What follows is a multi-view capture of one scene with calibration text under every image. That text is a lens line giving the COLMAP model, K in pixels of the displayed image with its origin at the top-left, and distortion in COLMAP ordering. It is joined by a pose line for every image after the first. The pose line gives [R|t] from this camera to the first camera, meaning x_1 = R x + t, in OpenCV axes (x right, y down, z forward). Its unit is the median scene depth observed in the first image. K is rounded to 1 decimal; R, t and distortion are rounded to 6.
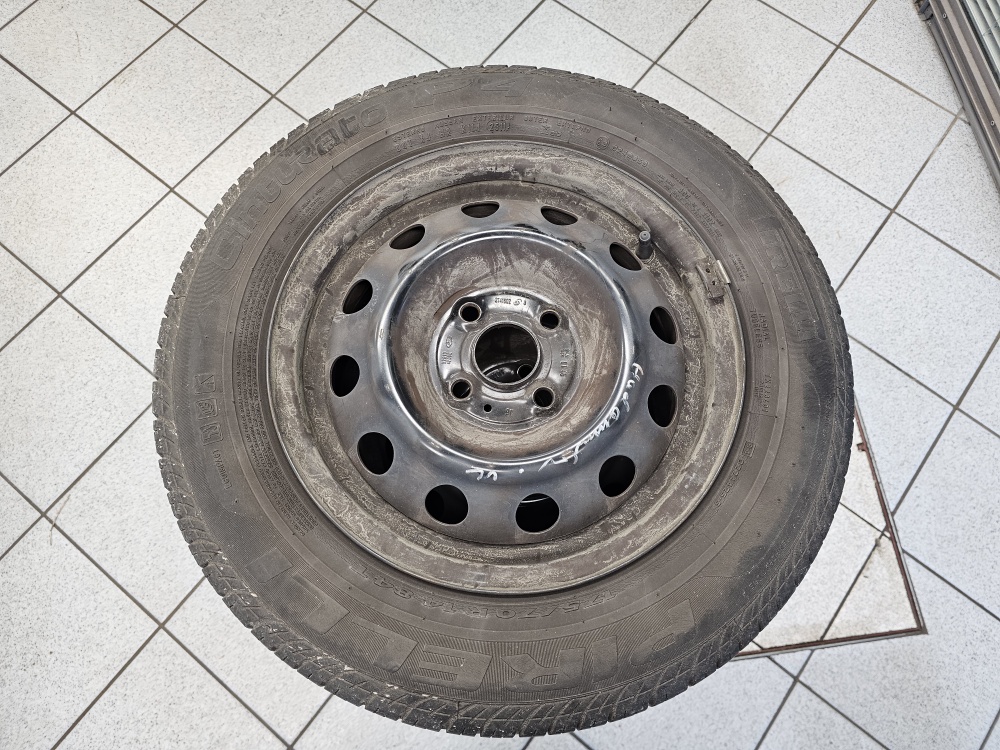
lens RADIAL K [[670.5, 0, 502.0], [0, 670.5, 359.3], [0, 0, 1]] dist [0.052860, -0.050928]
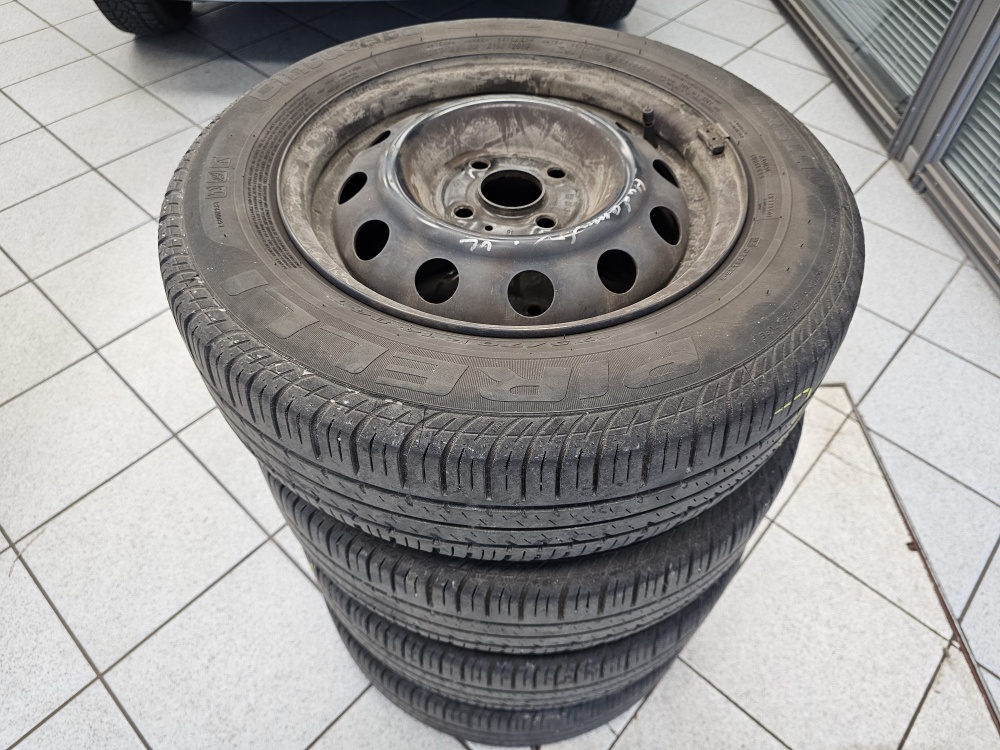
lens RADIAL K [[670.5, 0, 502.0], [0, 670.5, 359.3], [0, 0, 1]] dist [0.052860, -0.050928]
pose [[0.996784, 0.057438, -0.055886, 0.061338], [-0.073923, 0.928301, -0.364408, 0.580709], [0.030948, 0.367368, 0.929561, 0.134020]]
